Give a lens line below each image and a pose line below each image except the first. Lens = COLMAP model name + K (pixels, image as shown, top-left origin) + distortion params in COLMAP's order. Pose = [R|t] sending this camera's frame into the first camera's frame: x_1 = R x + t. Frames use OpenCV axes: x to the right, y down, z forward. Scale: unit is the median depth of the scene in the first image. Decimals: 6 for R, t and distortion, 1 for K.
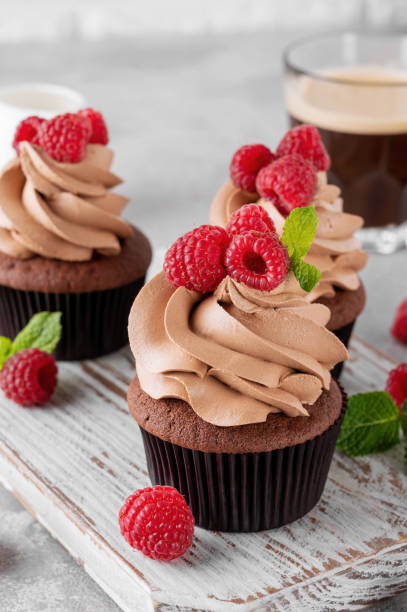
lens RADIAL K [[1415.5, 0, 233.6], [0, 1415.5, 373.5], [0, 0, 1]] dist [-0.004568, 0.000000]
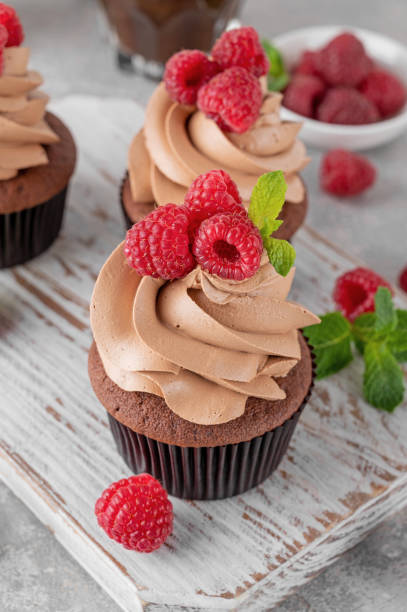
lens RADIAL K [[1217.7, 0, 199.8], [0, 1217.7, 310.6], [0, 0, 1]] dist [0.024225, 0.000000]
pose [[0.992109, -0.073241, 0.101762, -0.081749], [0.043086, 0.961371, 0.271864, -0.244122], [-0.117742, -0.265334, 0.956940, 0.222215]]
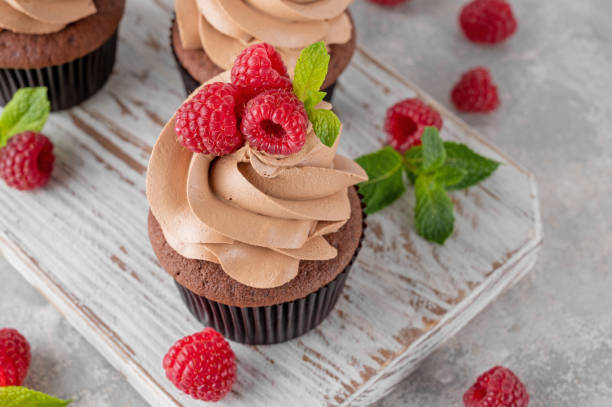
lens RADIAL K [[1277.7, 0, 285.1], [0, 1277.7, 197.1], [0, 0, 1]] dist [0.031036, 0.000000]
pose [[0.986458, -0.136115, 0.091504, -0.059713], [0.085912, 0.904072, 0.418656, -0.377998], [-0.139711, -0.405126, 0.903523, 0.187913]]
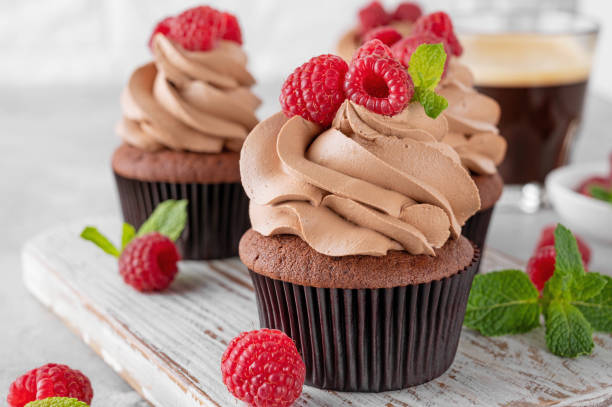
lens RADIAL K [[1217.7, 0, 301.7], [0, 1217.7, 217.6], [0, 0, 1]] dist [0.024225, 0.000000]
pose [[0.996186, 0.007468, -0.086931, 0.034749], [-0.026268, 0.975774, -0.217198, 0.171528], [0.083203, 0.218653, 0.972249, 0.225624]]
